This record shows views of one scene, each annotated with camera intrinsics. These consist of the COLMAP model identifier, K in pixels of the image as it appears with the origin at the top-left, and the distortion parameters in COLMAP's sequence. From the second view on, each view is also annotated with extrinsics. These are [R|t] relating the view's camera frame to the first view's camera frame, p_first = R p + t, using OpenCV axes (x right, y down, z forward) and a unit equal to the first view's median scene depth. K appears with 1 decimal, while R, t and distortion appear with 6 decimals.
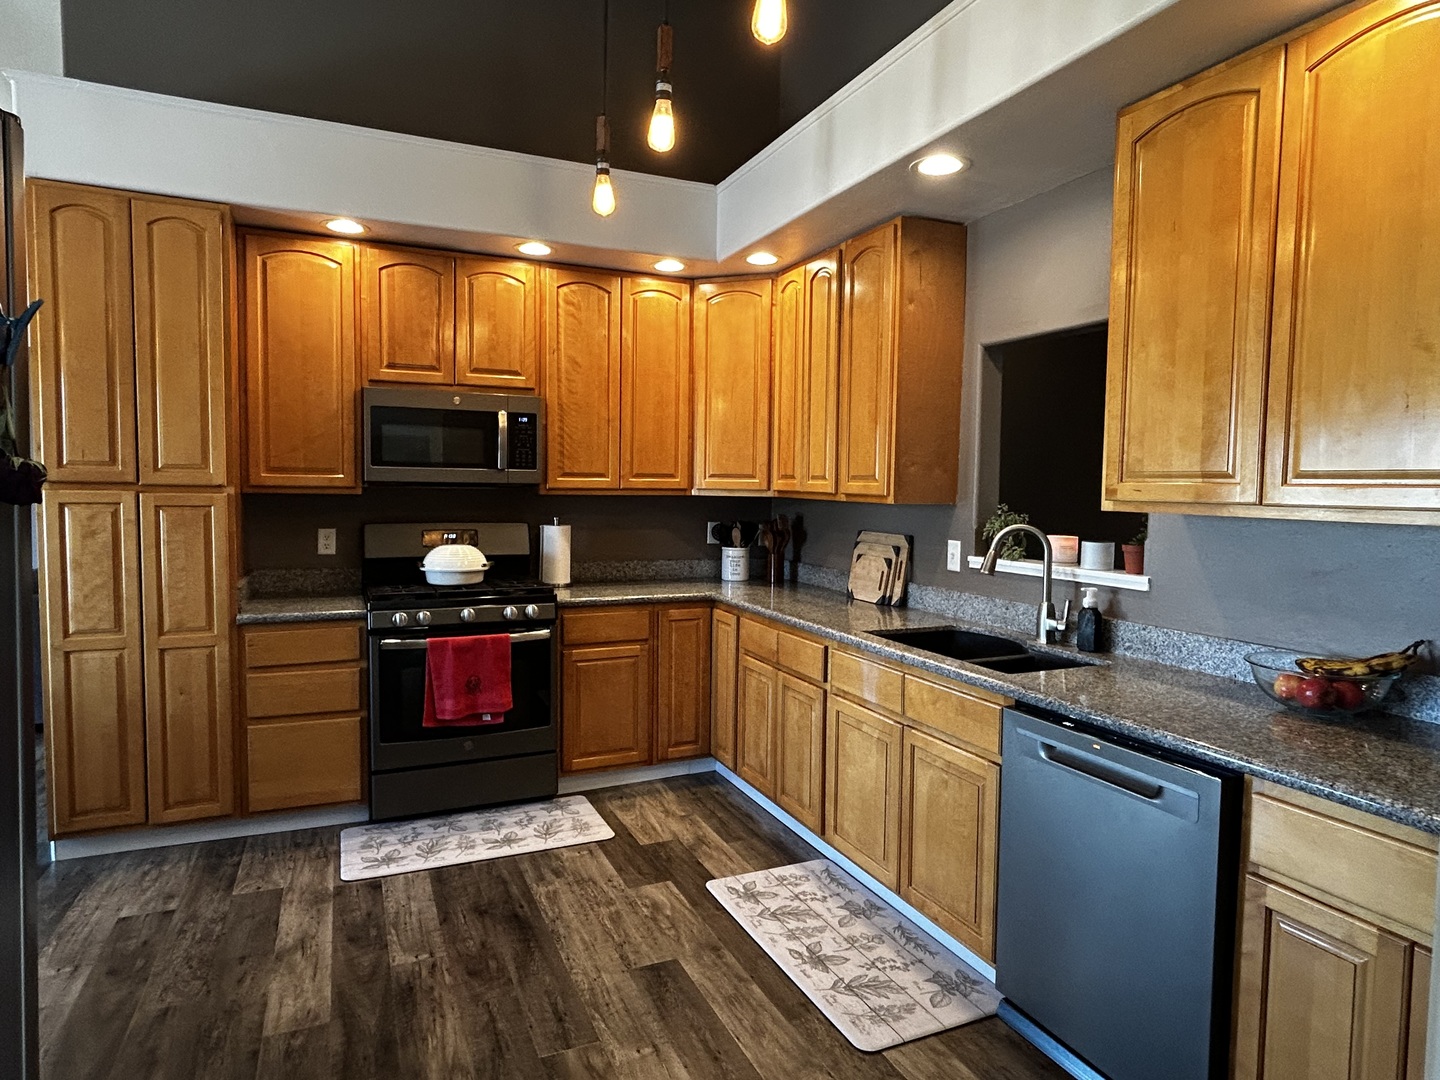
lens RADIAL K [[861.9, 0, 715.6], [0, 861.9, 537.9], [0, 0, 1]] dist [0.000806, -0.000513]
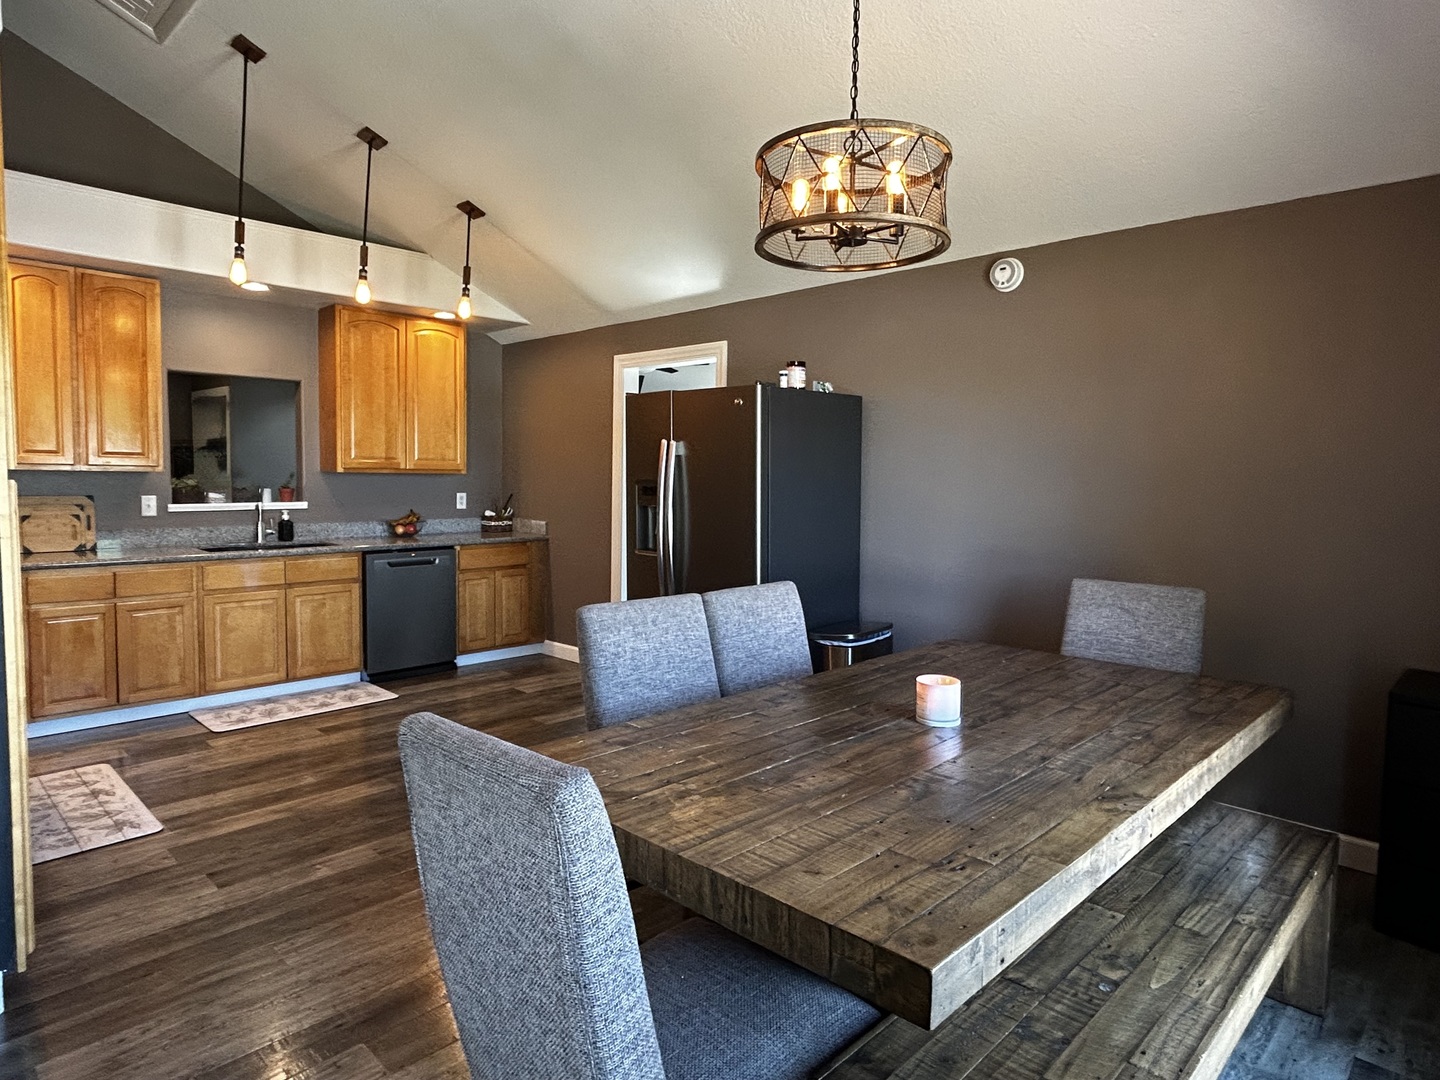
lens RADIAL K [[860.3, 0, 731.7], [0, 860.3, 535.8], [0, 0, 1]] dist [-0.002680, -0.002017]
pose [[-0.387203, -0.091761, 0.917417, -1.453451], [0.036515, 0.992728, 0.114706, -0.060521], [-0.921271, 0.077914, -0.381037, 0.626920]]
